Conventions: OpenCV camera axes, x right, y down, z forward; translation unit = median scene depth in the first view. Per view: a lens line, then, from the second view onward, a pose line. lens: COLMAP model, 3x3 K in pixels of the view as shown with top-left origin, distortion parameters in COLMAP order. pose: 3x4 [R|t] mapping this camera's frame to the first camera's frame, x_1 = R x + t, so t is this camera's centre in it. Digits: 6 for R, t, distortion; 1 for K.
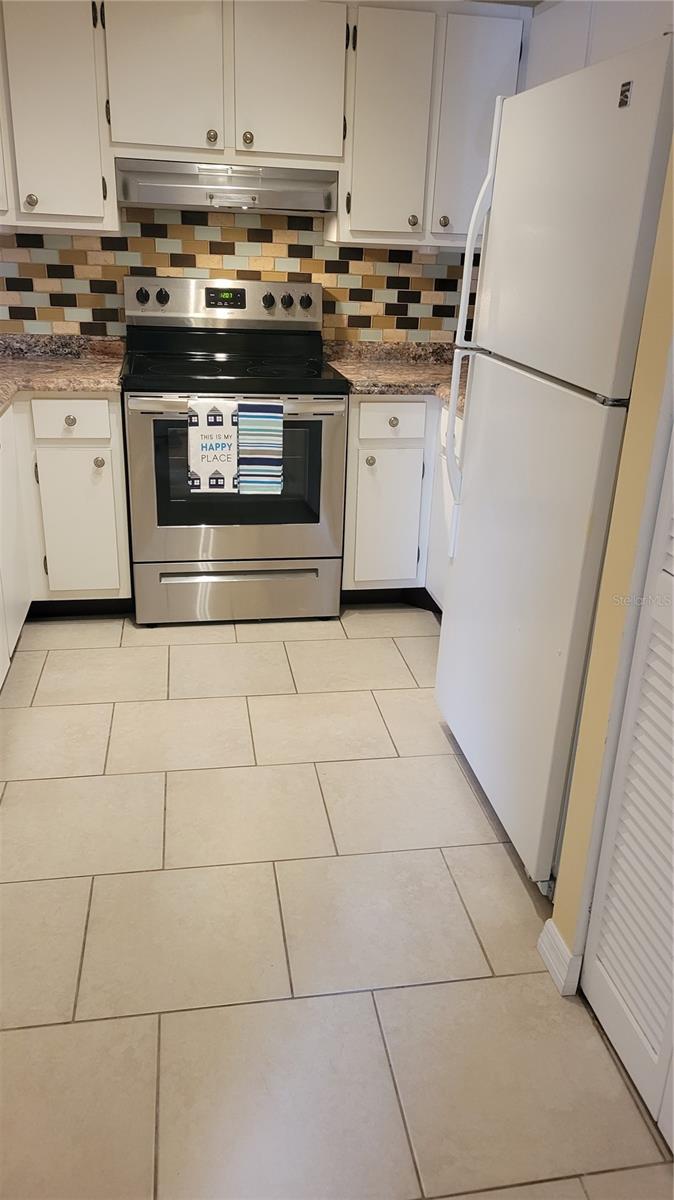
lens RADIAL K [[895.5, 0, 338.8], [0, 895.5, 603.7], [0, 0, 1]] dist [0.067210, -0.026263]
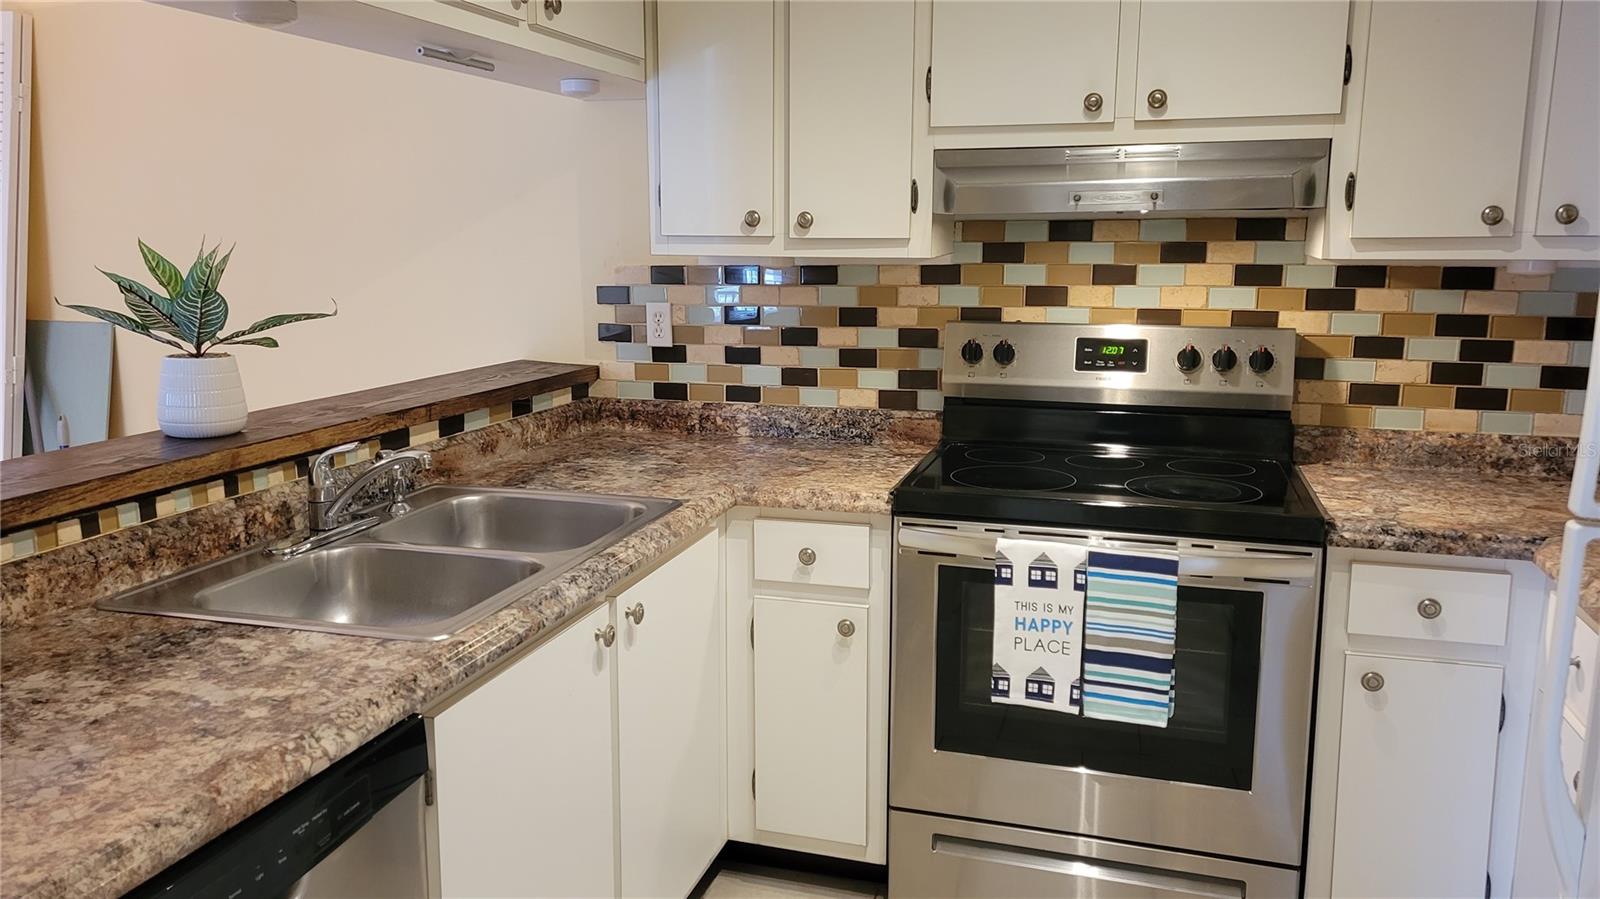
lens RADIAL K [[1194.0, 0, 791.9], [0, 1194.0, 446.9], [0, 0, 1]] dist [0.067210, -0.026263]
pose [[0.890309, 0.042964, -0.453325, 0.048524], [-0.139354, 0.973481, -0.181424, -0.120915], [0.433509, 0.224696, 0.872686, 0.269594]]
